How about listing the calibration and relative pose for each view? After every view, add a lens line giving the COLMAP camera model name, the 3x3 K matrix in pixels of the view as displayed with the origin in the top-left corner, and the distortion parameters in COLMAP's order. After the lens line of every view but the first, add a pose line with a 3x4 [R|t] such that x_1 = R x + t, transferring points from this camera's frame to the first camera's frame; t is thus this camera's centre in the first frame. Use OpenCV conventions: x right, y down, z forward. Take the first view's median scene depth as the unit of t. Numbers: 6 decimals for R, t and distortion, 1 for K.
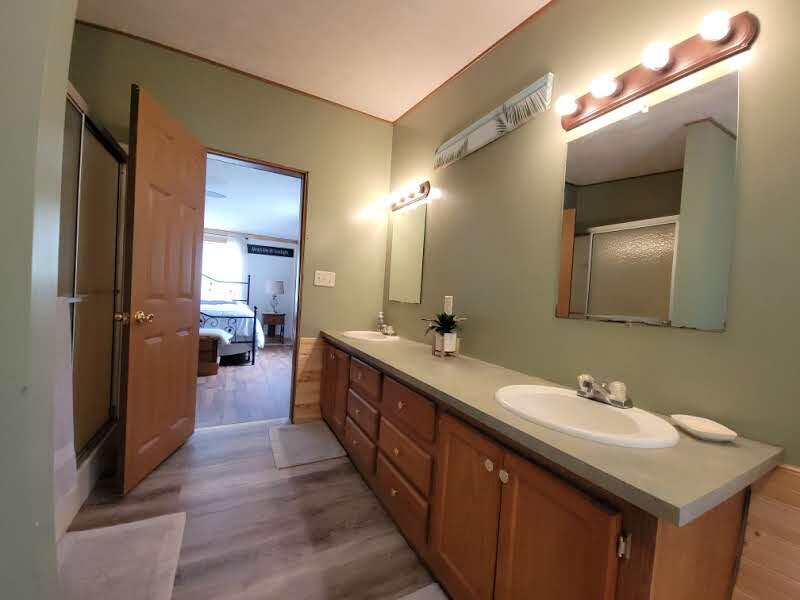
lens RADIAL K [[323.8, 0, 403.0], [0, 323.8, 305.7], [0, 0, 1]] dist [0.000232, -0.000112]
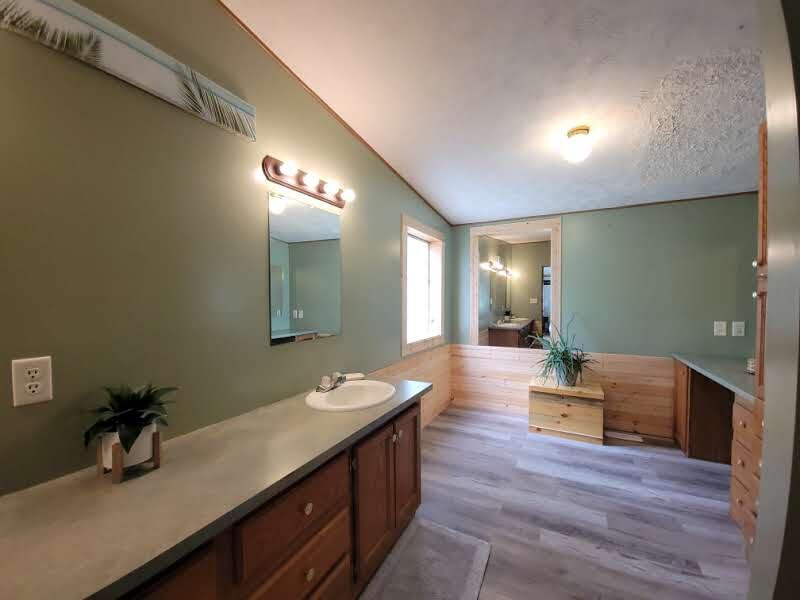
lens RADIAL K [[323.8, 0, 403.0], [0, 323.8, 305.7], [0, 0, 1]] dist [0.000232, -0.000112]
pose [[-0.571854, -0.074388, 0.816976, -0.593448], [-0.005717, 0.996218, 0.086706, -0.173984], [-0.820336, 0.044913, -0.570116, 1.077209]]
